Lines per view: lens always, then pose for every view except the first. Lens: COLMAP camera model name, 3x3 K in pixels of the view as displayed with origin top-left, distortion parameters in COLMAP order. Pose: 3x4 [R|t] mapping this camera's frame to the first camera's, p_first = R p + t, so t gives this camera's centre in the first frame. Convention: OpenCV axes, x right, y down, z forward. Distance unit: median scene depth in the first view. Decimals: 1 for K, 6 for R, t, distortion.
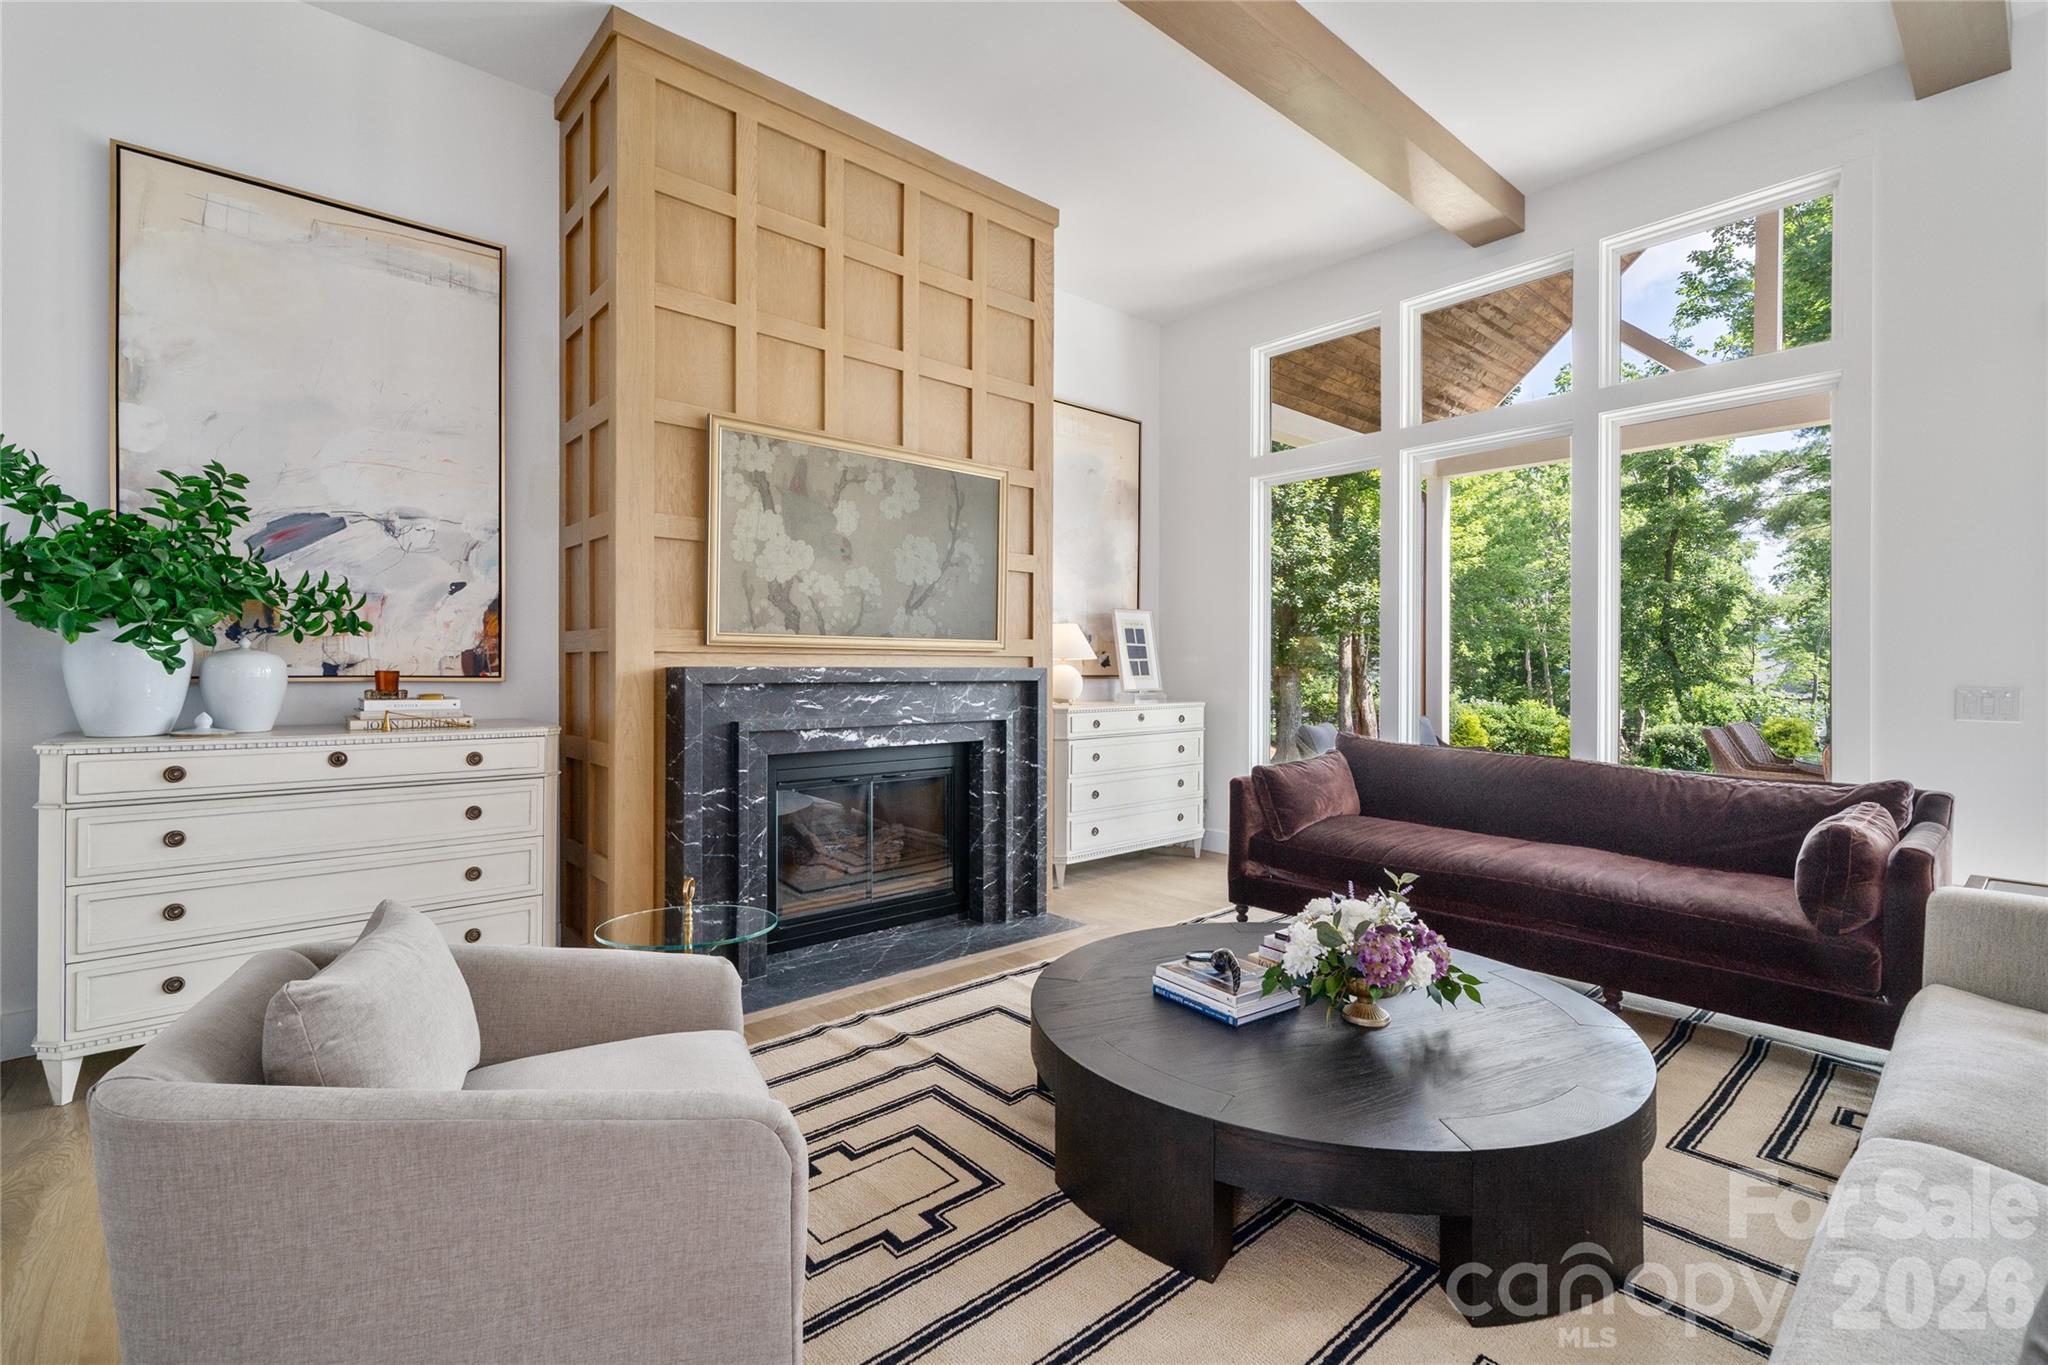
lens RADIAL K [[923.7, 0, 1015.6], [0, 923.7, 674.4], [0, 0, 1]] dist [0.002184, -0.000664]
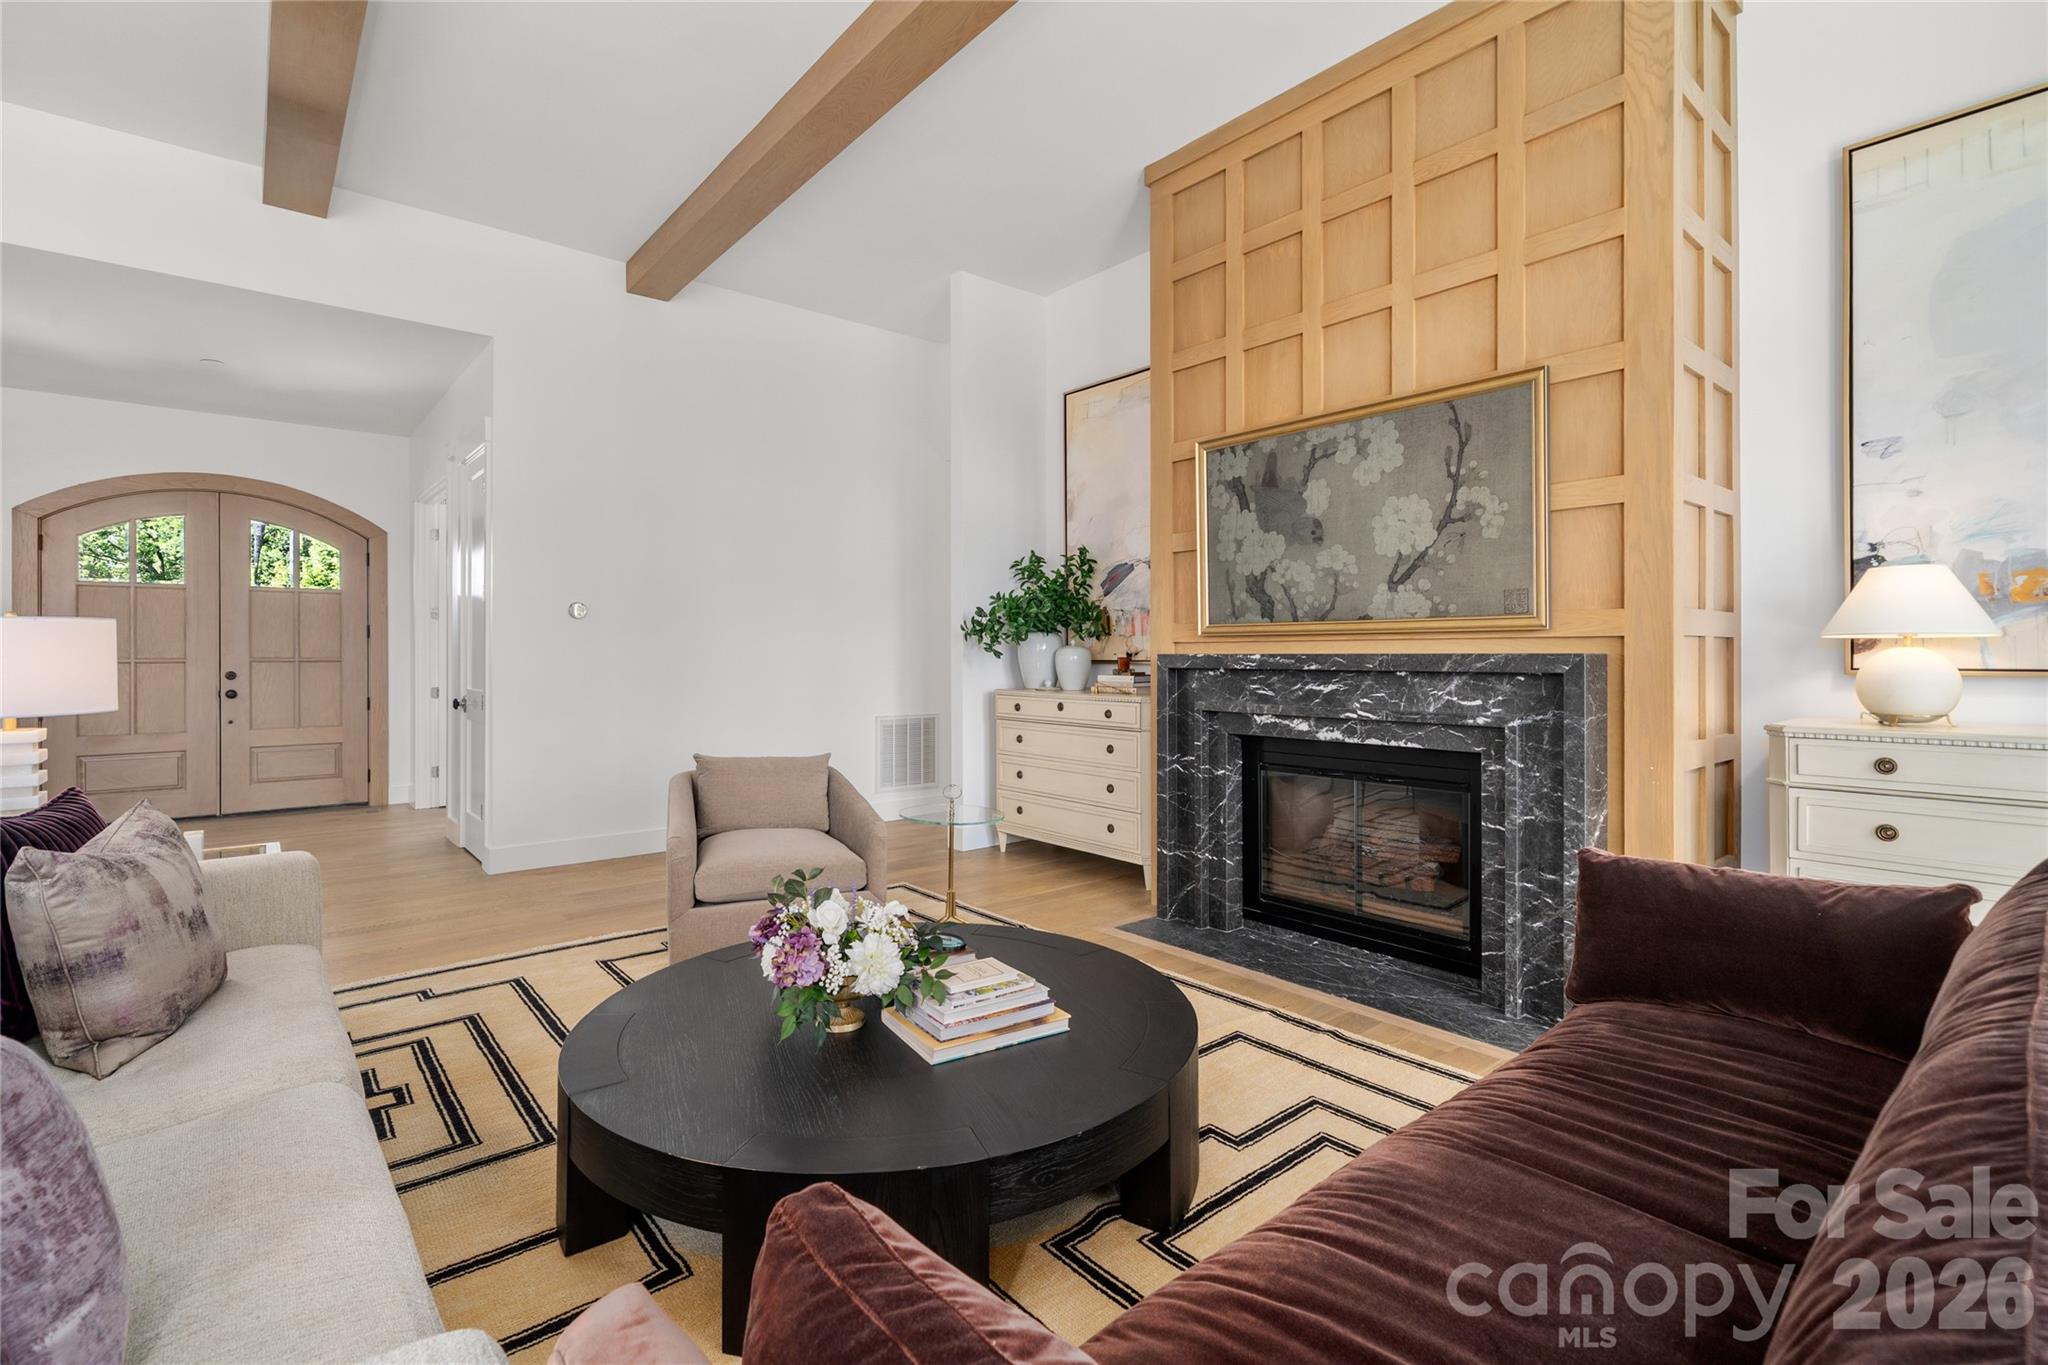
lens RADIAL K [[923.7, 0, 1010.9], [0, 923.7, 662.4], [0, 0, 1]] dist [0.002184, -0.000664]
pose [[-0.025730, 0.004416, -0.999659, 0.796347], [-0.008105, 0.999956, 0.004626, -0.000963], [0.999636, 0.008221, -0.025693, 0.722995]]
